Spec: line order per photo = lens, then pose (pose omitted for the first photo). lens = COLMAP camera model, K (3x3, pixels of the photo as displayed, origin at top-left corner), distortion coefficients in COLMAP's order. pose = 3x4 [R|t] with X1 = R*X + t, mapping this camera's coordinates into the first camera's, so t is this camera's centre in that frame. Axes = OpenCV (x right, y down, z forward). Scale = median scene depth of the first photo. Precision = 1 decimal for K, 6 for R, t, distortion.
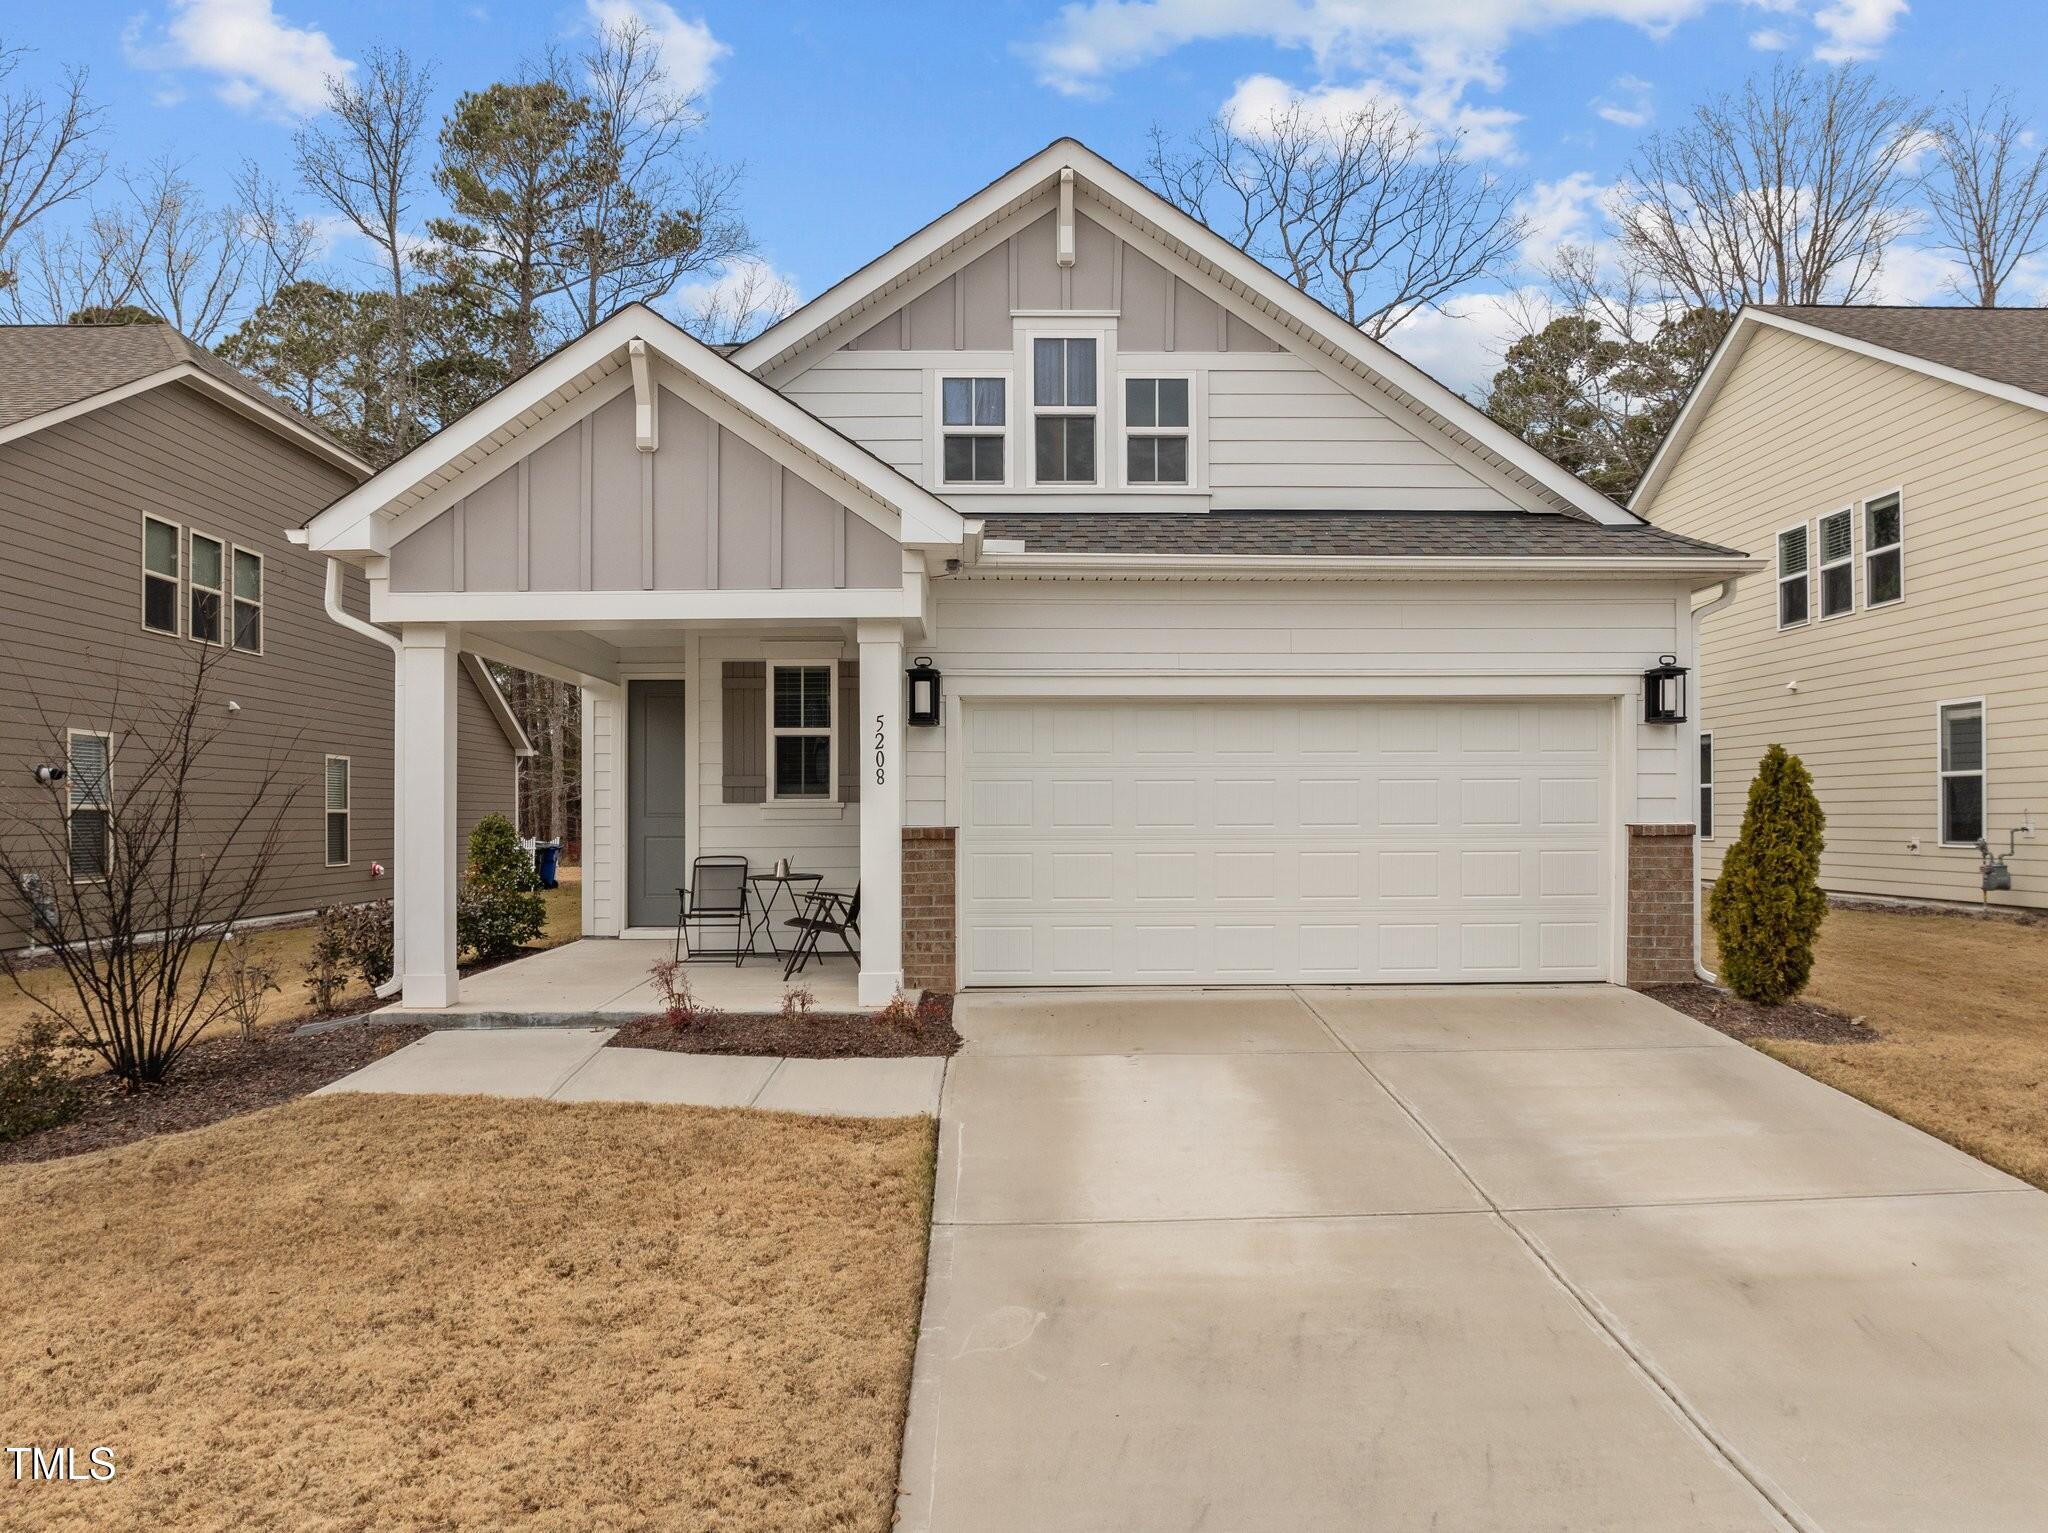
lens RADIAL K [[1462.0, 0, 1026.5], [0, 1462.0, 781.1], [0, 0, 1]] dist [-0.039378, 0.000921]
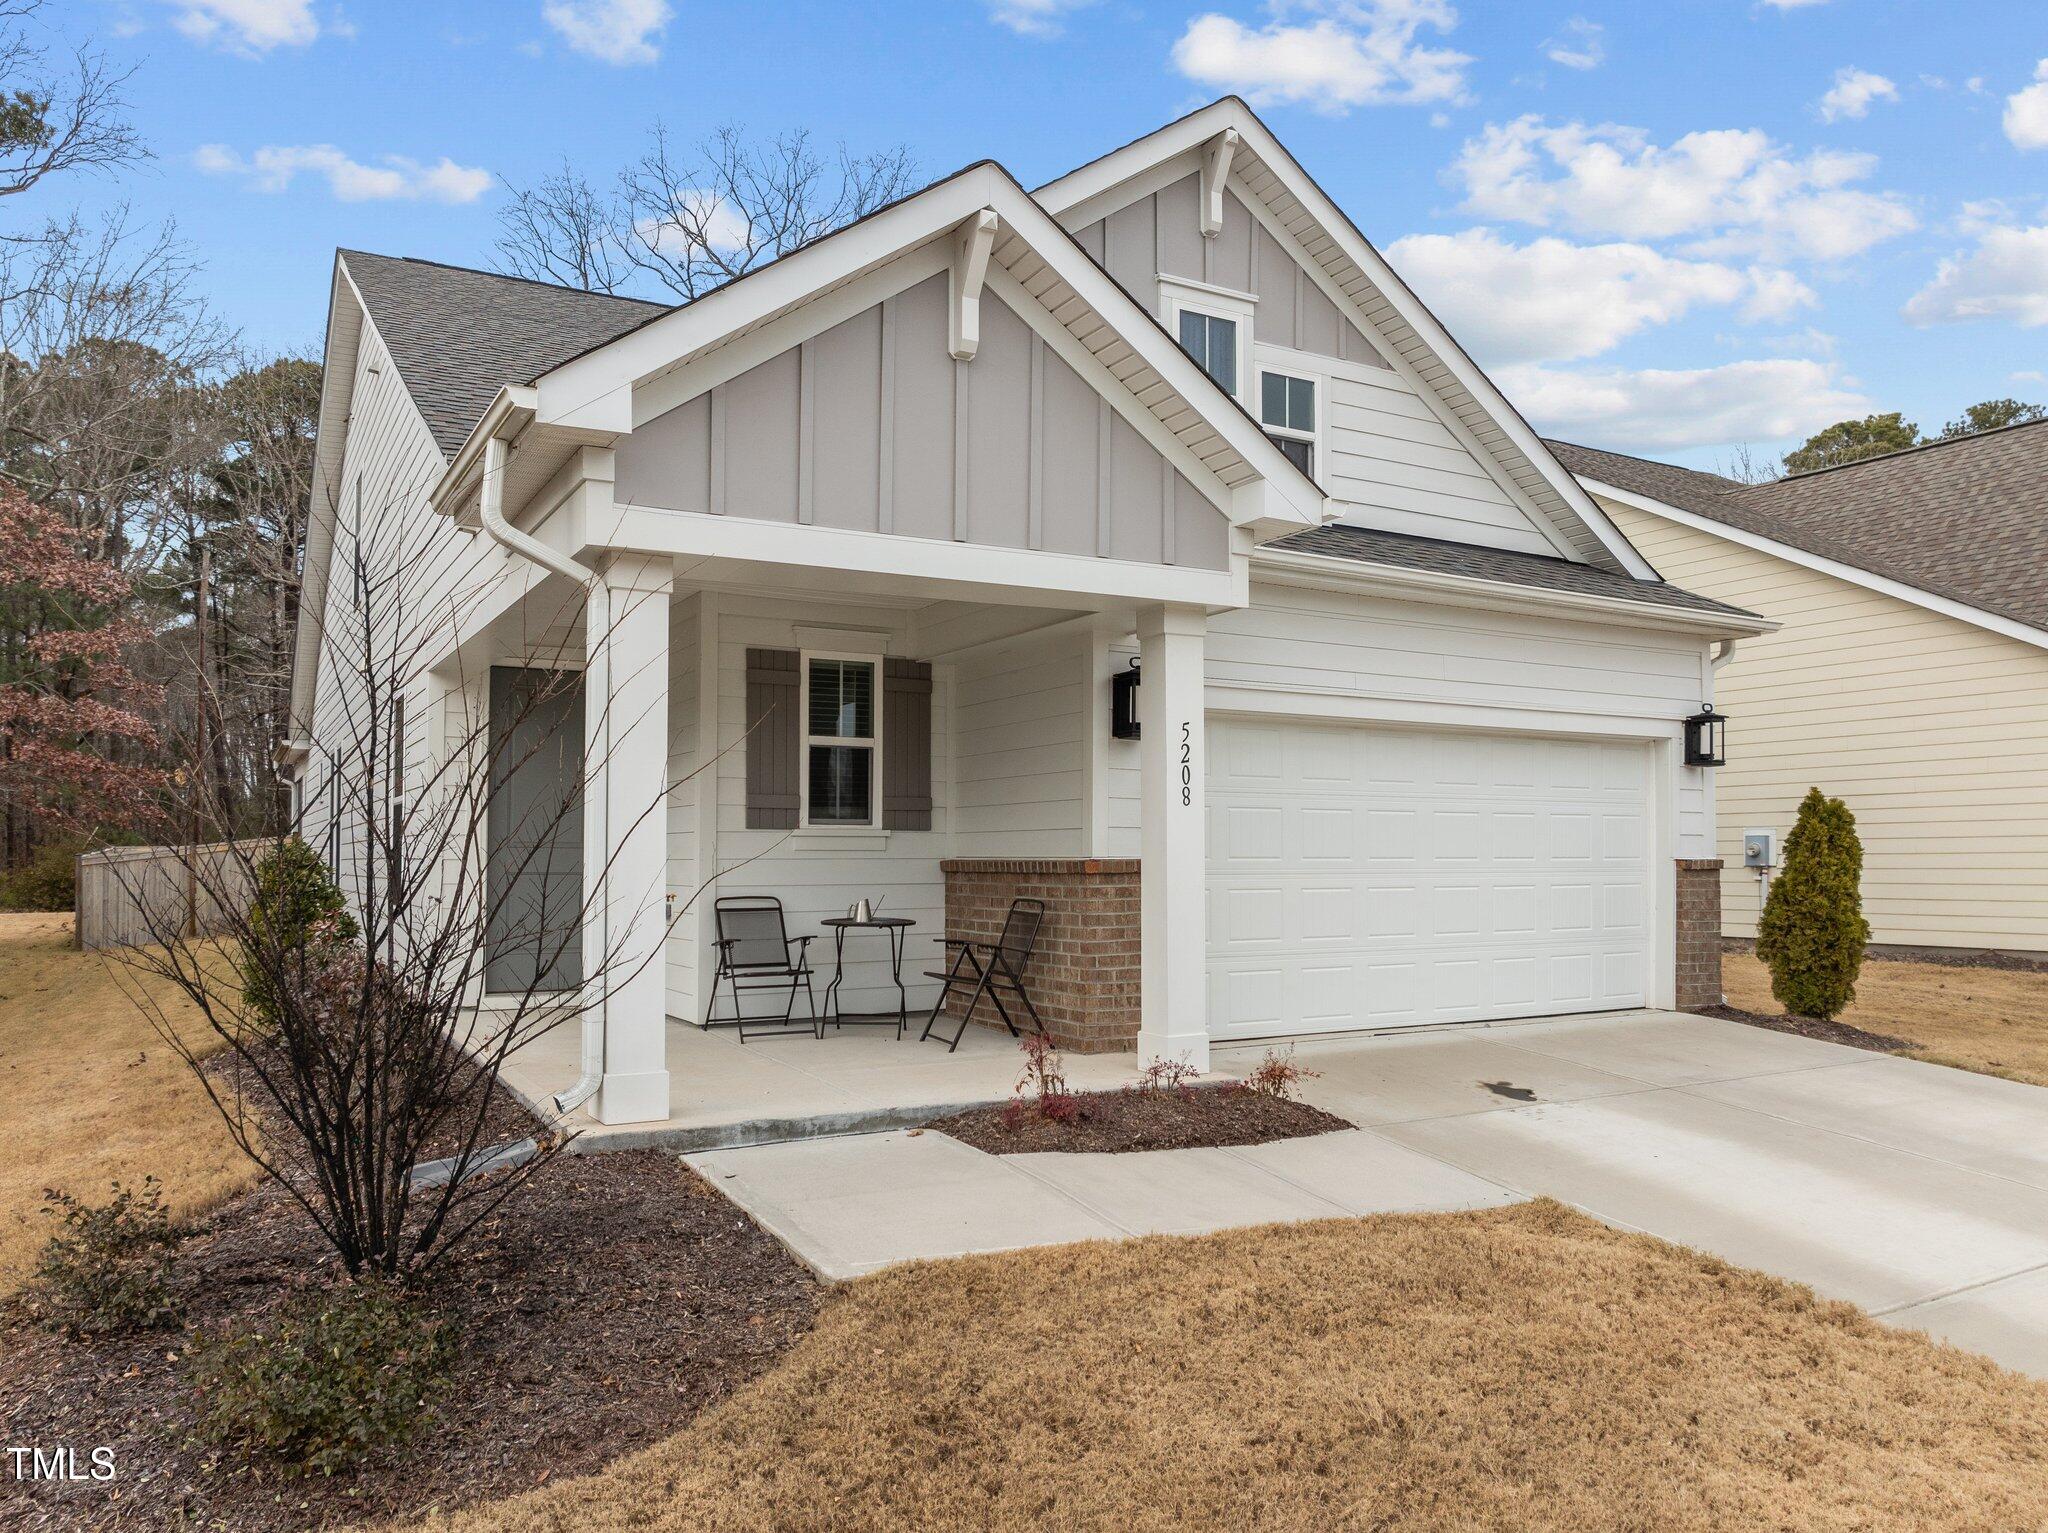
lens RADIAL K [[1462.0, 0, 1019.6], [0, 1462.0, 788.3], [0, 0, 1]] dist [-0.039378, 0.000921]
pose [[0.882318, 0.026880, 0.469886, -0.488308], [-0.014571, 0.999449, -0.029814, 0.015868], [-0.470428, 0.019459, 0.882224, 0.267963]]
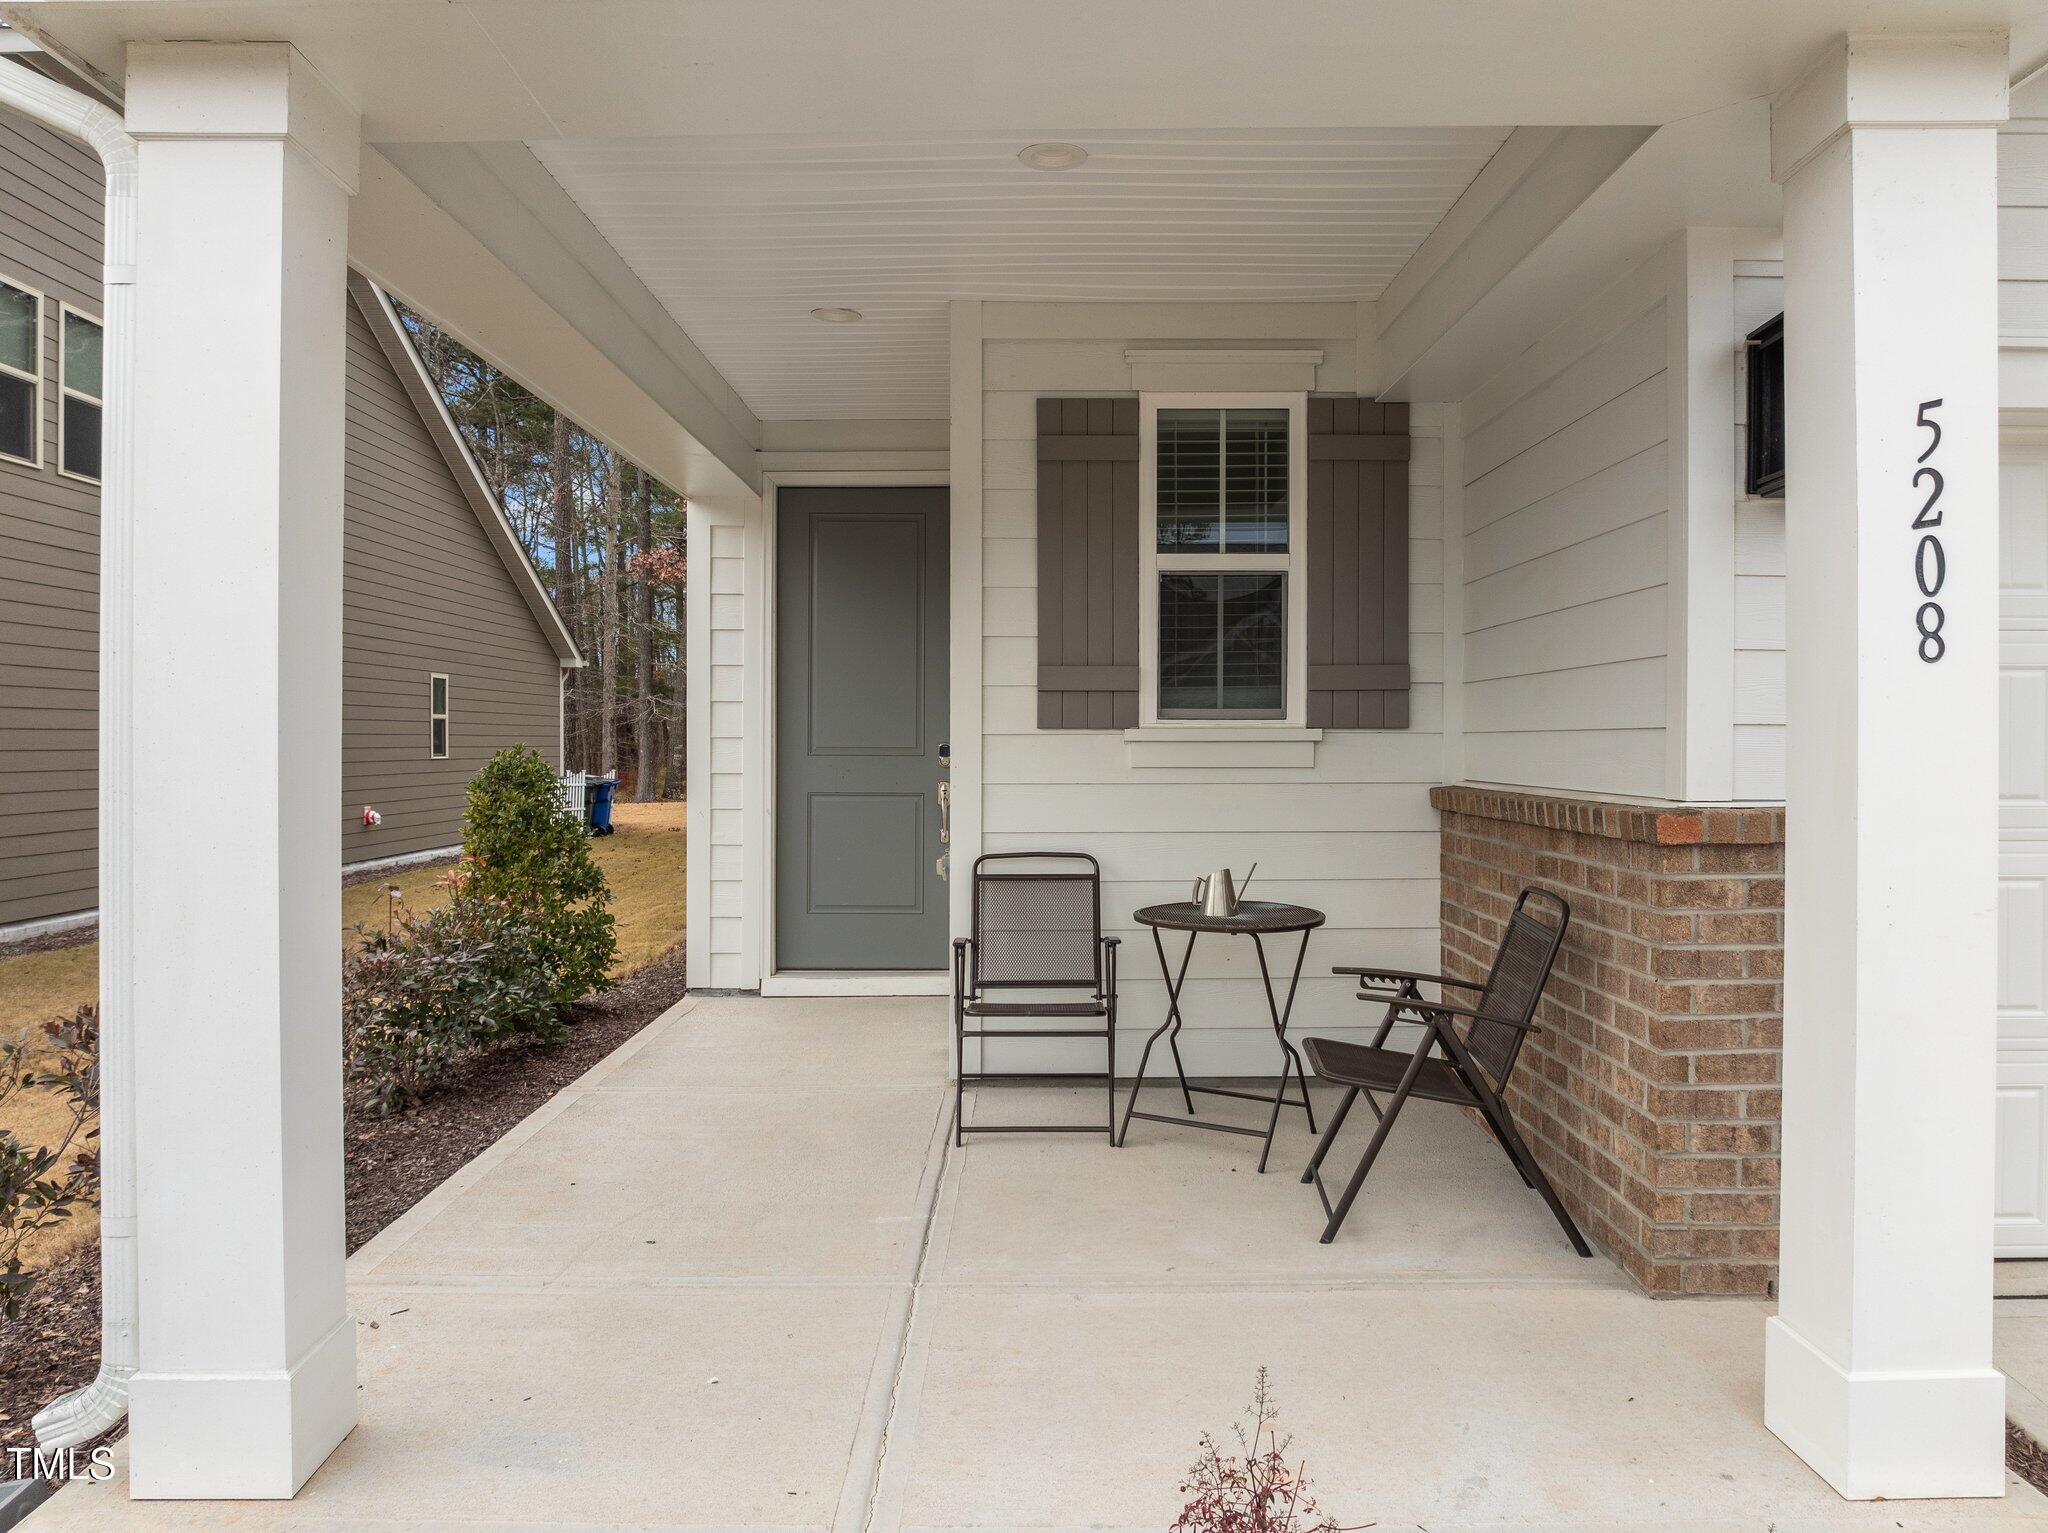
lens RADIAL K [[1462.0, 0, 1028.9], [0, 1462.0, 744.3], [0, 0, 1]] dist [-0.039378, 0.000921]
pose [[0.999624, 0.004629, -0.027035, -0.218007], [-0.003936, 0.999664, 0.025618, 0.009334], [0.027145, -0.025502, 0.999306, 0.627639]]
